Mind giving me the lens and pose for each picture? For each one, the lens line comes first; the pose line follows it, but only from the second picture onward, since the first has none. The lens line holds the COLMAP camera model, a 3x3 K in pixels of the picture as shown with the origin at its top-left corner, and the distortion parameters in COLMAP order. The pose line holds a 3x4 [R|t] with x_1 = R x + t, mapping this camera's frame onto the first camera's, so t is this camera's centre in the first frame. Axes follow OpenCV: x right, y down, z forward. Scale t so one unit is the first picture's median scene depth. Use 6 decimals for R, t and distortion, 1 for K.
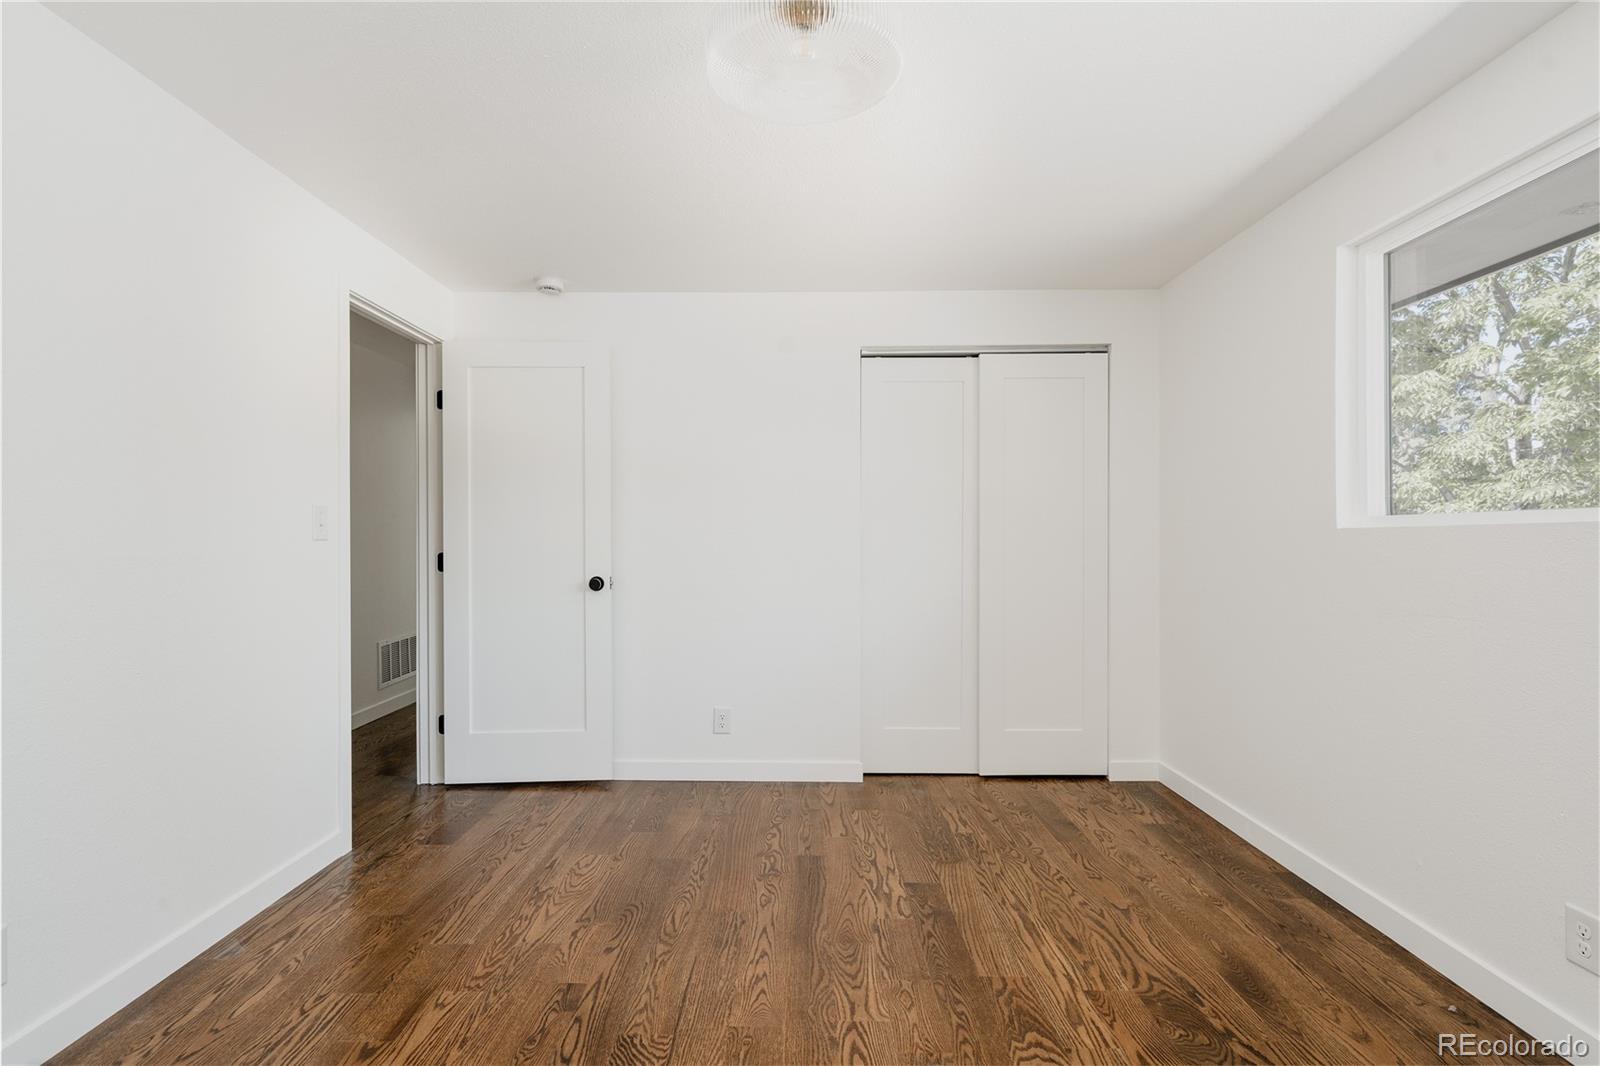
lens RADIAL K [[790.3, 0, 790.5], [0, 790.3, 537.5], [0, 0, 1]] dist [0.005870, 0.000462]
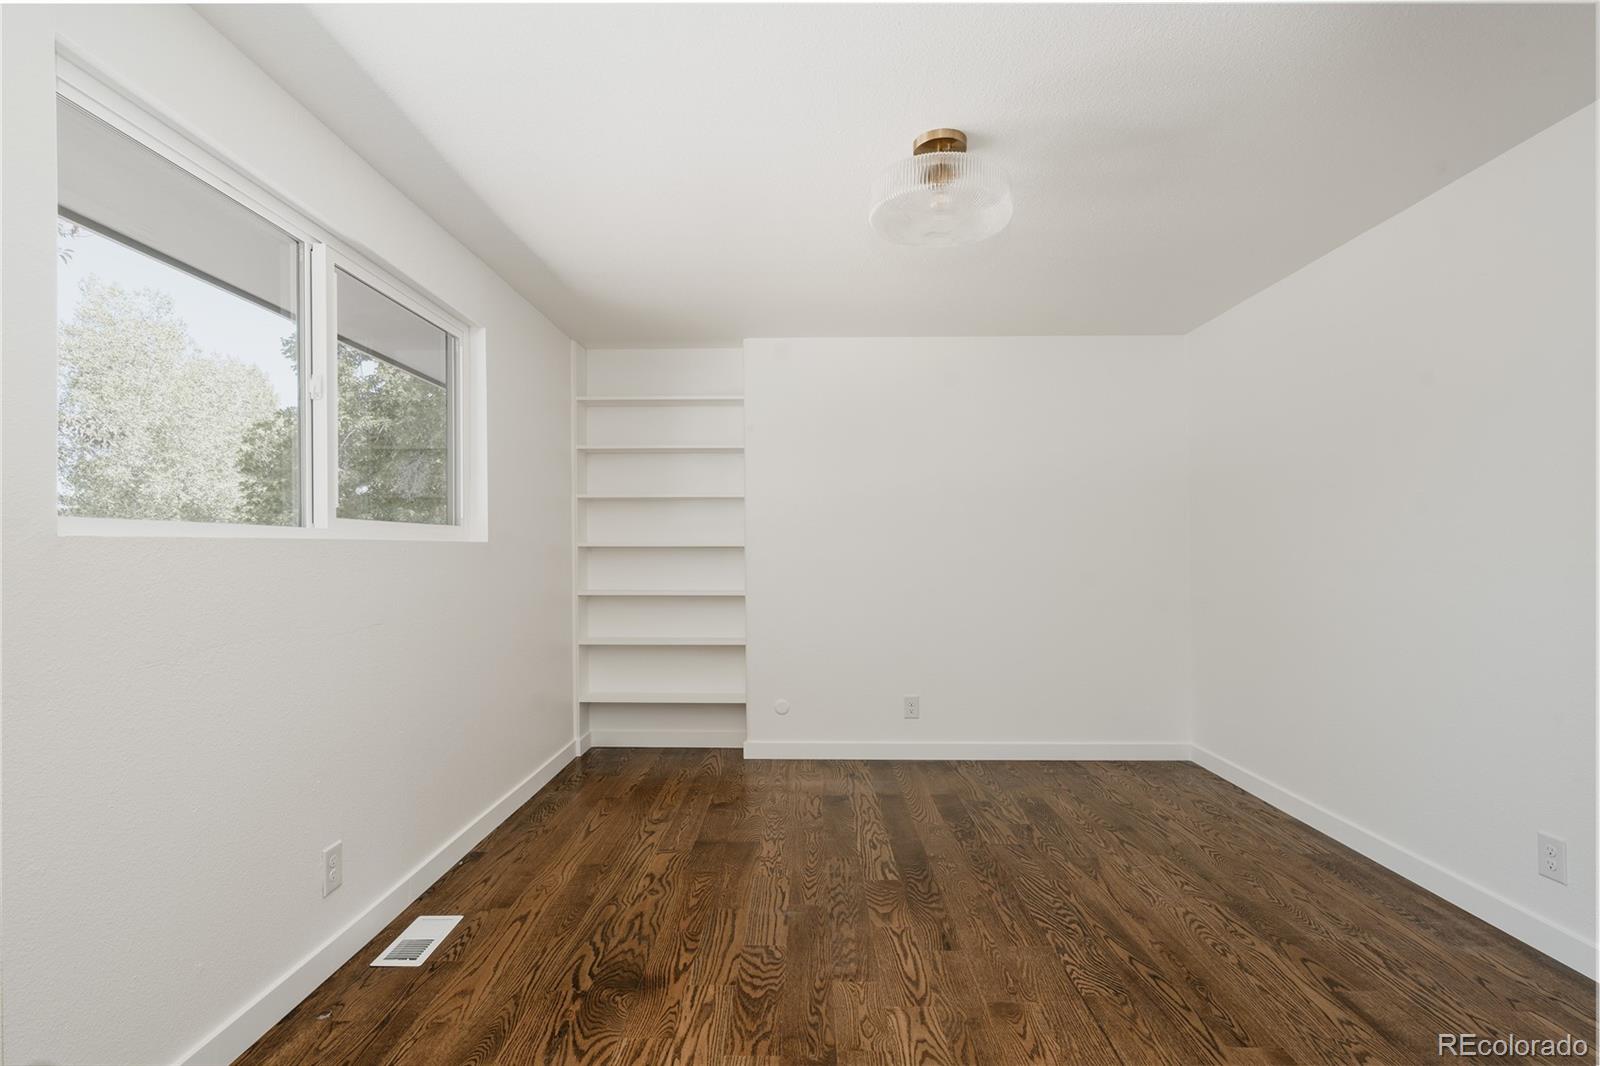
lens RADIAL K [[790.3, 0, 806.9], [0, 790.3, 541.0], [0, 0, 1]] dist [0.005870, 0.000462]
pose [[-0.999877, 0.003388, -0.015284, 0.237405], [0.003595, 0.999902, -0.013507, 0.010570], [0.015237, -0.013560, -0.999792, 2.007382]]
